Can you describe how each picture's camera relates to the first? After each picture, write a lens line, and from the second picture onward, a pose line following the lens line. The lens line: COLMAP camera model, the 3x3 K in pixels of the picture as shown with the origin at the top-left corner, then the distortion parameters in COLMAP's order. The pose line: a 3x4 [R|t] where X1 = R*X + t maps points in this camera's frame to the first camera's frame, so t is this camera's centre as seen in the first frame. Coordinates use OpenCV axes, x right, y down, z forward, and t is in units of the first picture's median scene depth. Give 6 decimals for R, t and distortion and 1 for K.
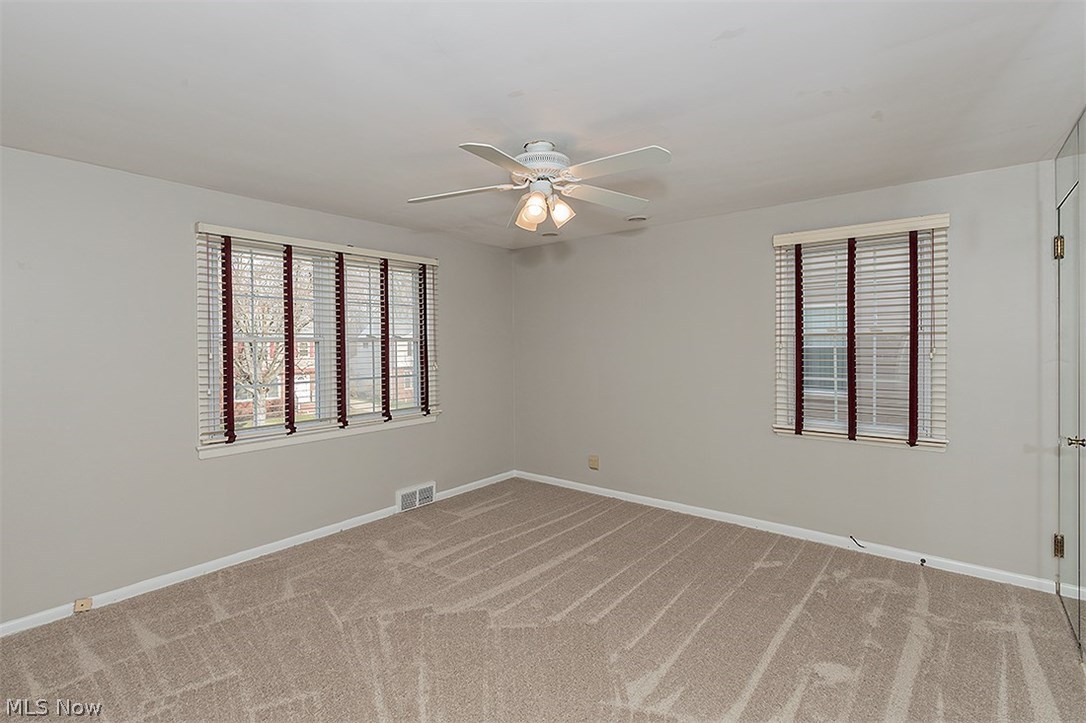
lens RADIAL K [[528.8, 0, 570.2], [0, 528.8, 340.4], [0, 0, 1]] dist [-0.001116, -0.000378]
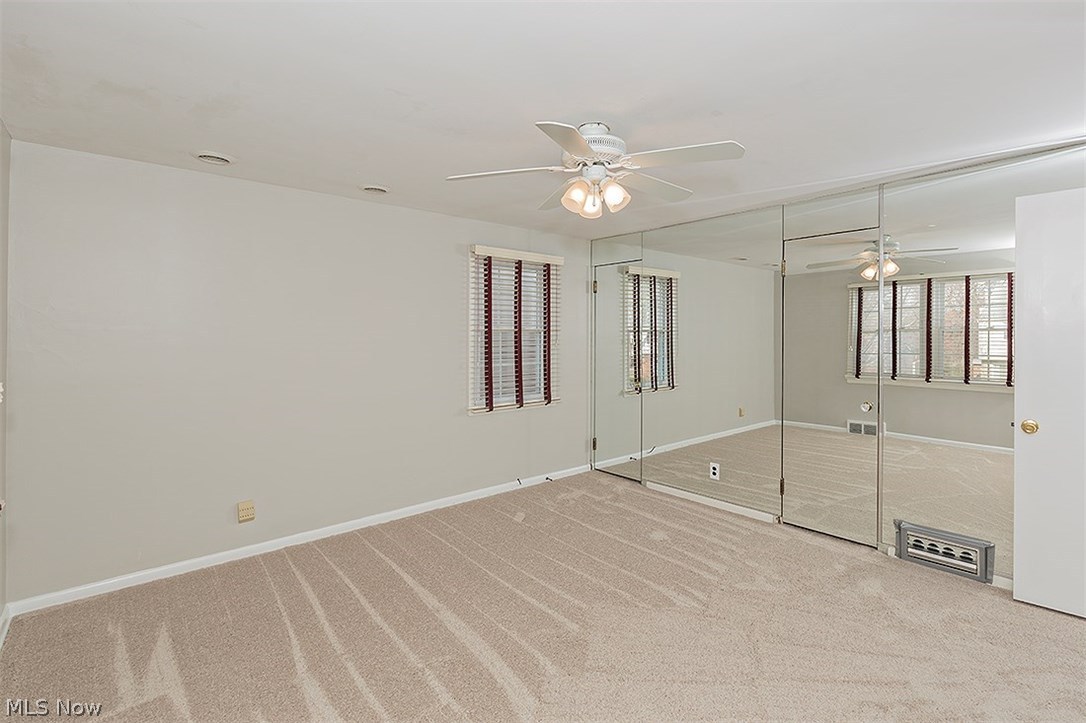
lens RADIAL K [[477.6, 0, 569.7], [0, 477.6, 338.6], [0, 0, 1]] dist [0.000163, -0.000040]
pose [[0.187083, 0.000009, 0.982344, -0.669999], [-0.002728, 0.999996, 0.000510, 0.008395], [-0.982340, -0.002776, 0.187083, 0.659593]]
